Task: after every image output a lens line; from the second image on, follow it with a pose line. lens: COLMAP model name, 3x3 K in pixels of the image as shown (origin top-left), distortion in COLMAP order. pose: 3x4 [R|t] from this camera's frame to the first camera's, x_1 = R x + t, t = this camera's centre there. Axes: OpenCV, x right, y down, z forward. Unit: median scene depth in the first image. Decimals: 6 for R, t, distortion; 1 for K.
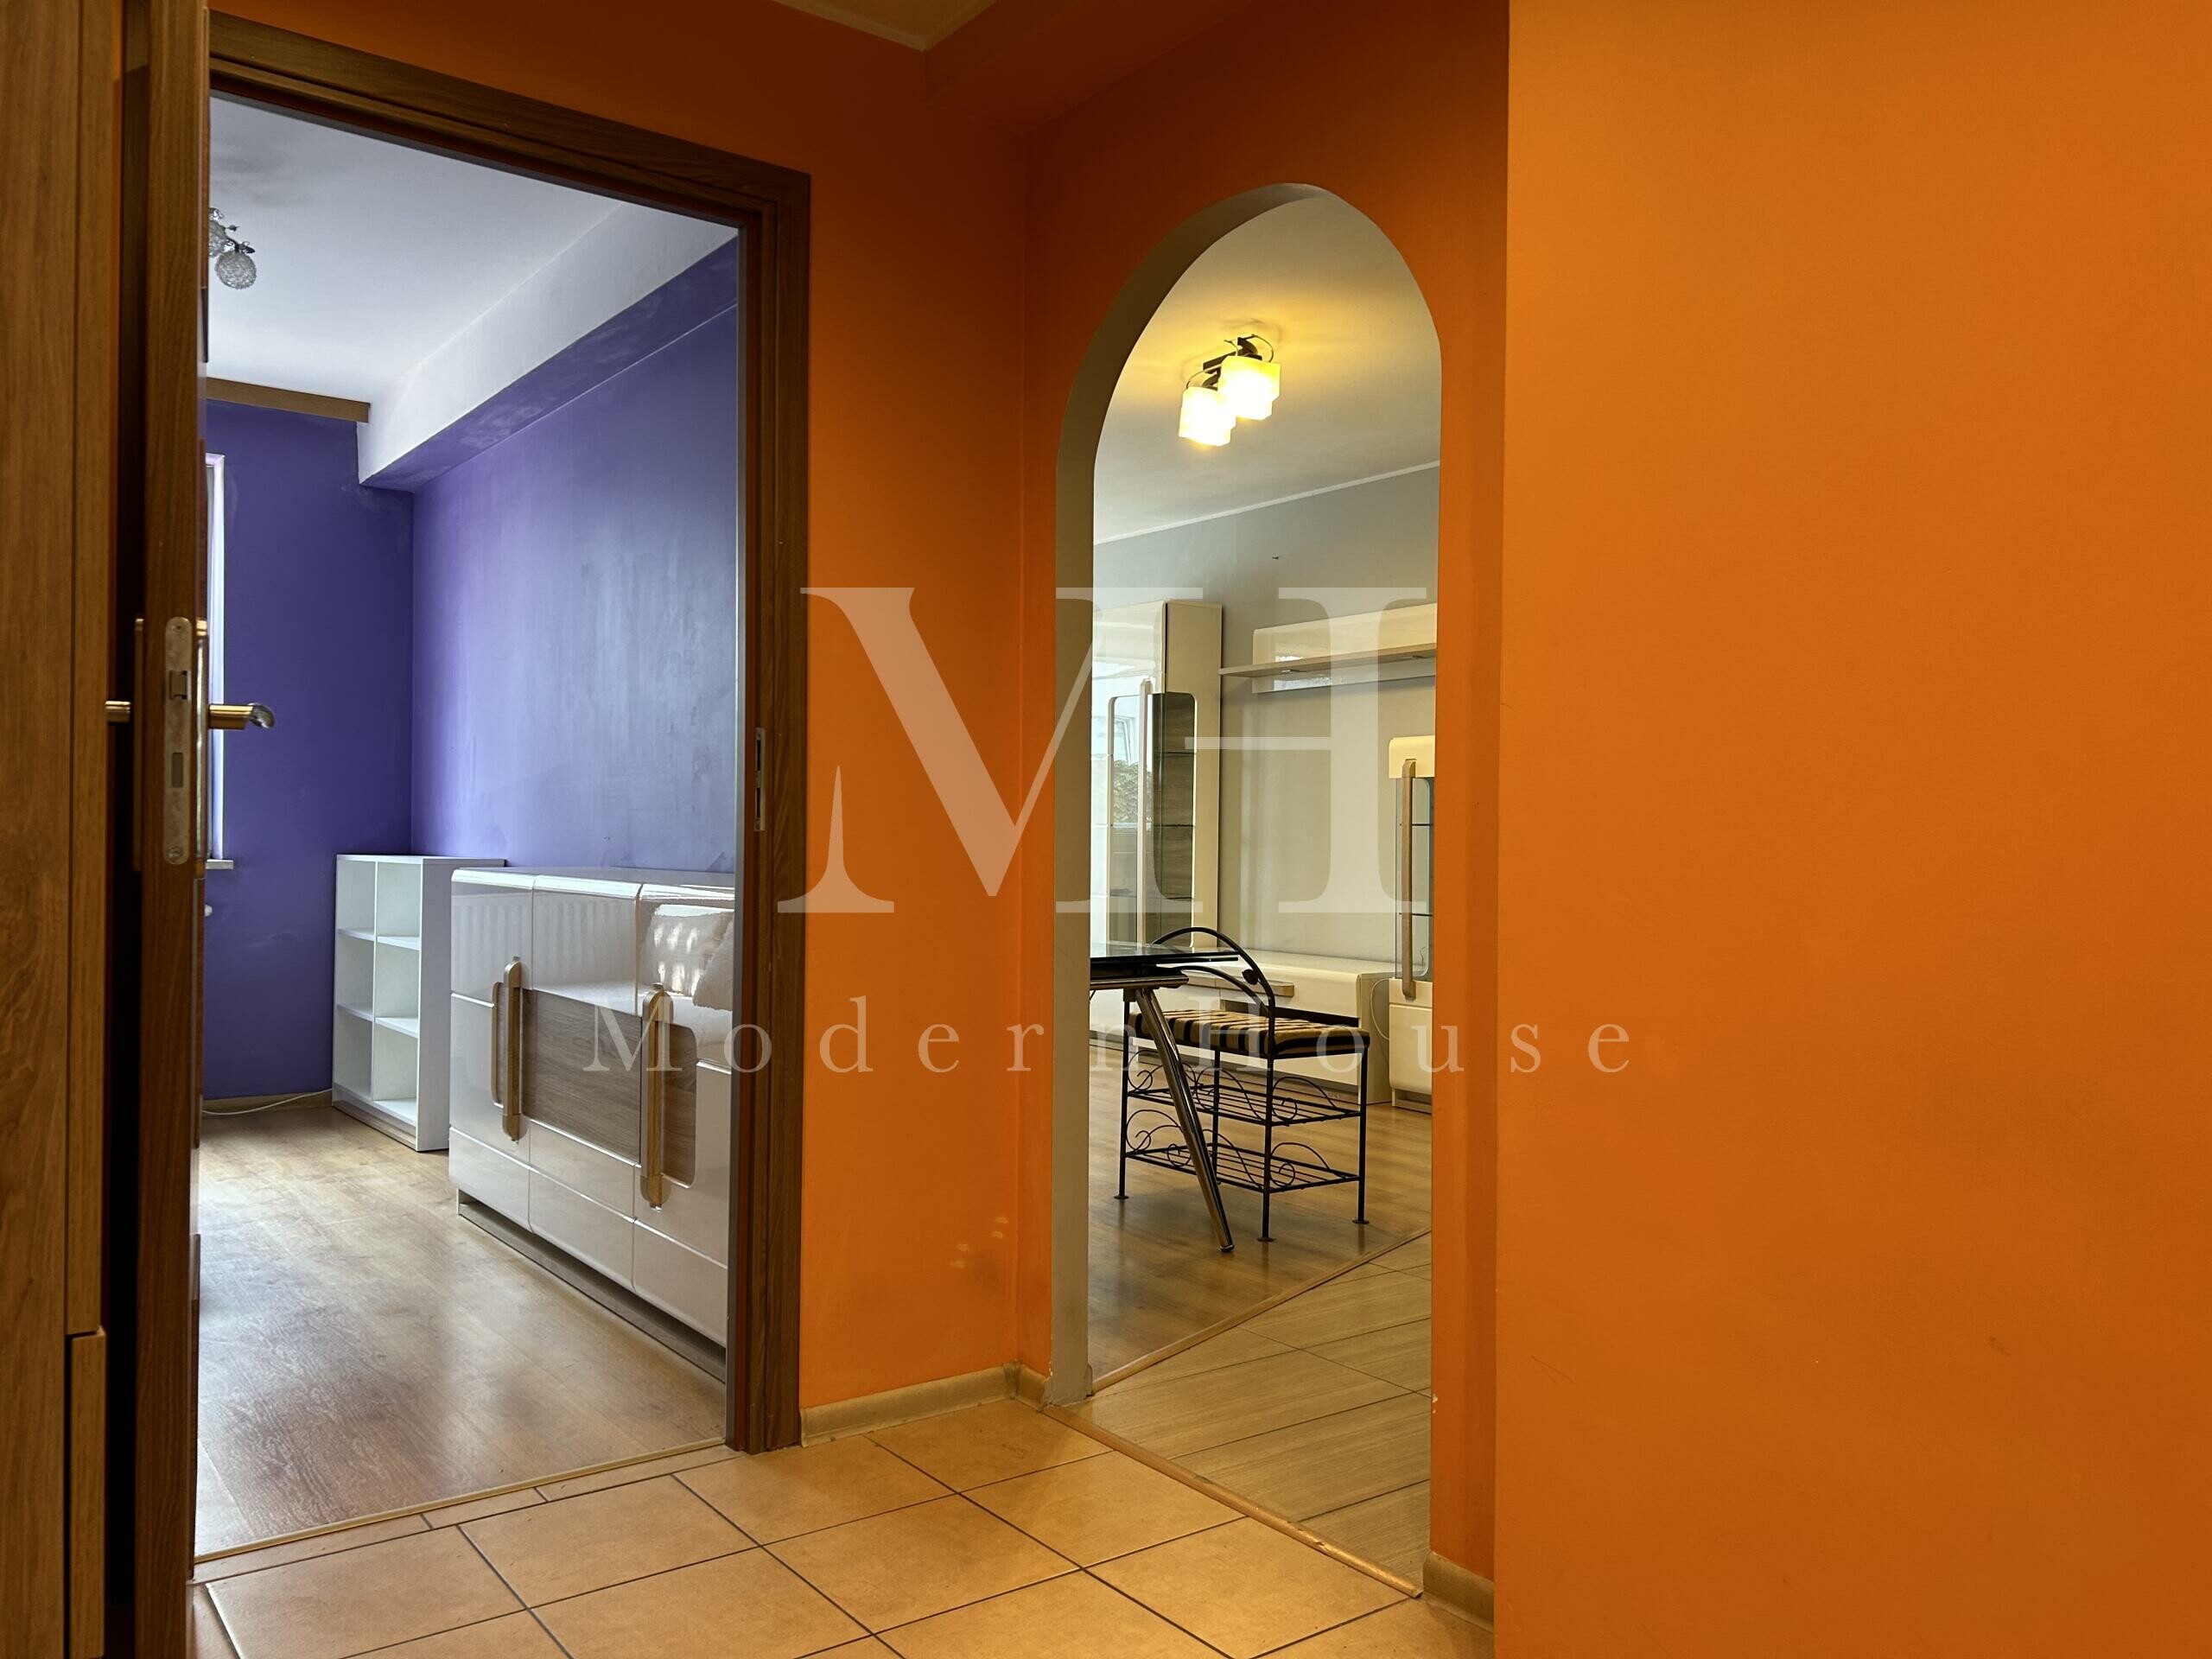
lens RADIAL K [[1649.4, 0, 1106.0], [0, 1649.4, 829.5], [0, 0, 1]] dist [0.005263, -0.004511]
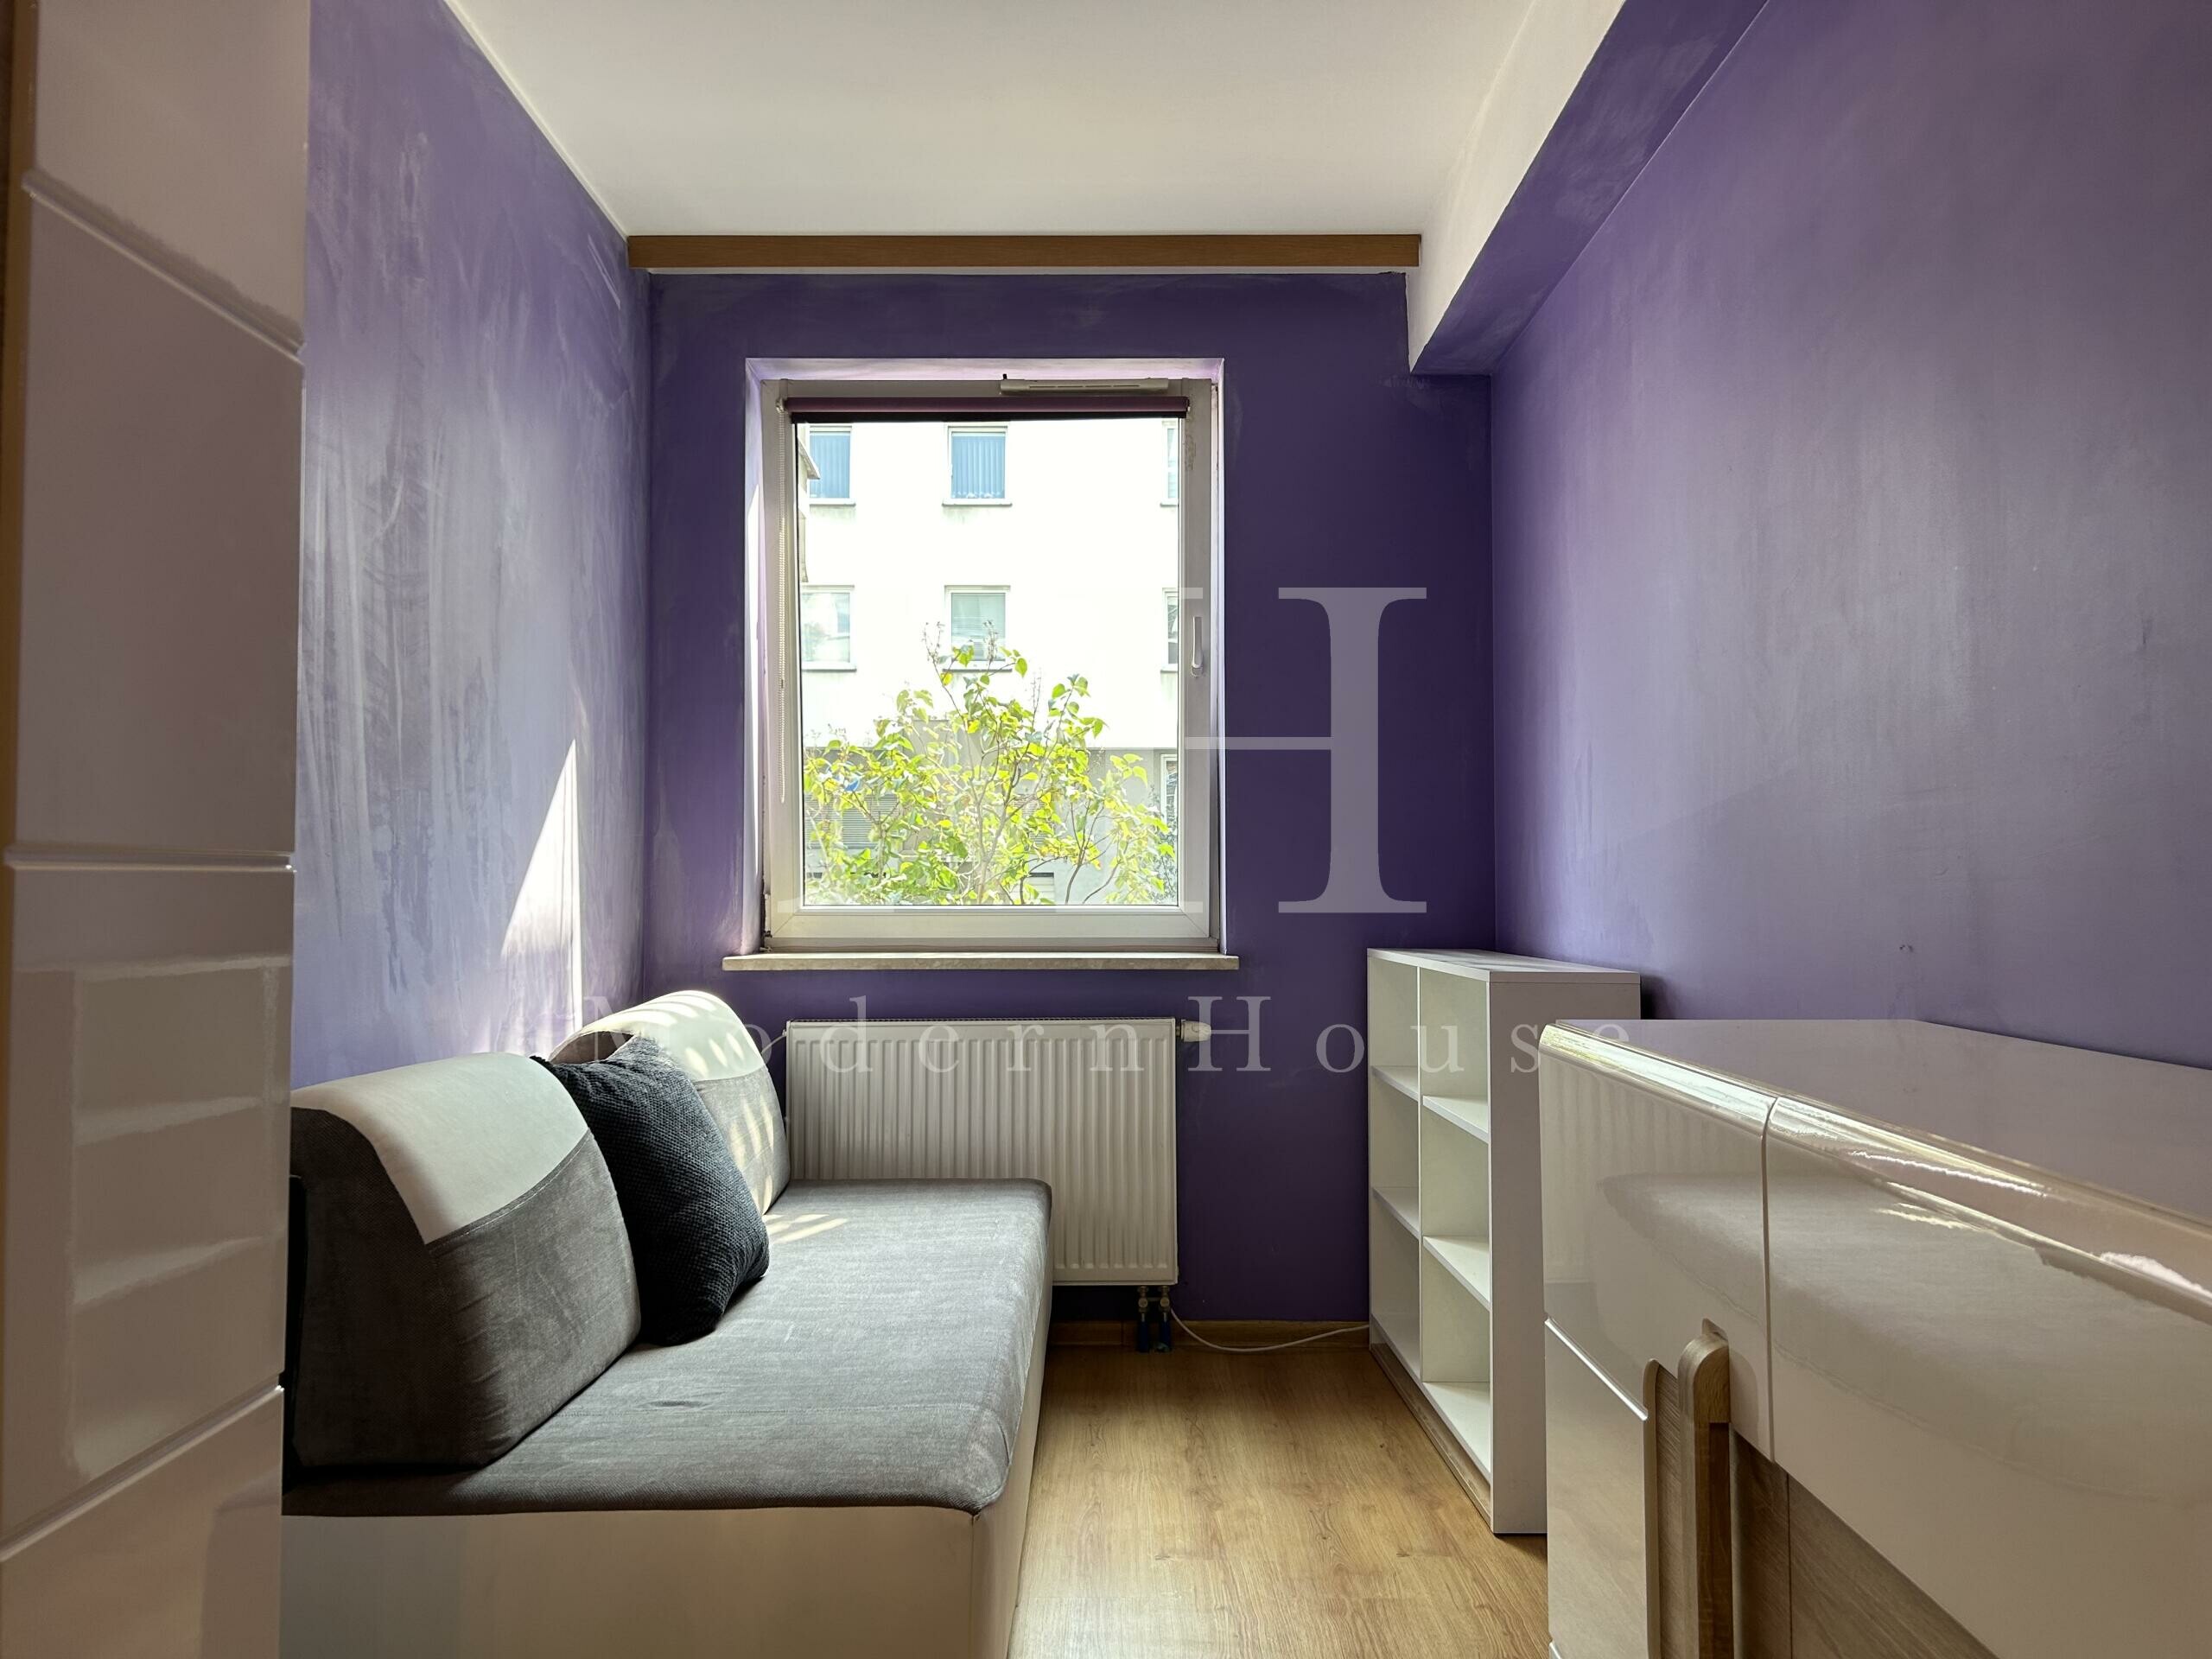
lens RADIAL K [[1649.4, 0, 1106.0], [0, 1649.4, 829.5], [0, 0, 1]] dist [0.005263, -0.004511]
pose [[0.796939, -0.020127, -0.603724, -0.182092], [0.002770, 0.999556, -0.029666, -0.010409], [0.604053, 0.021970, 0.796641, 0.475353]]
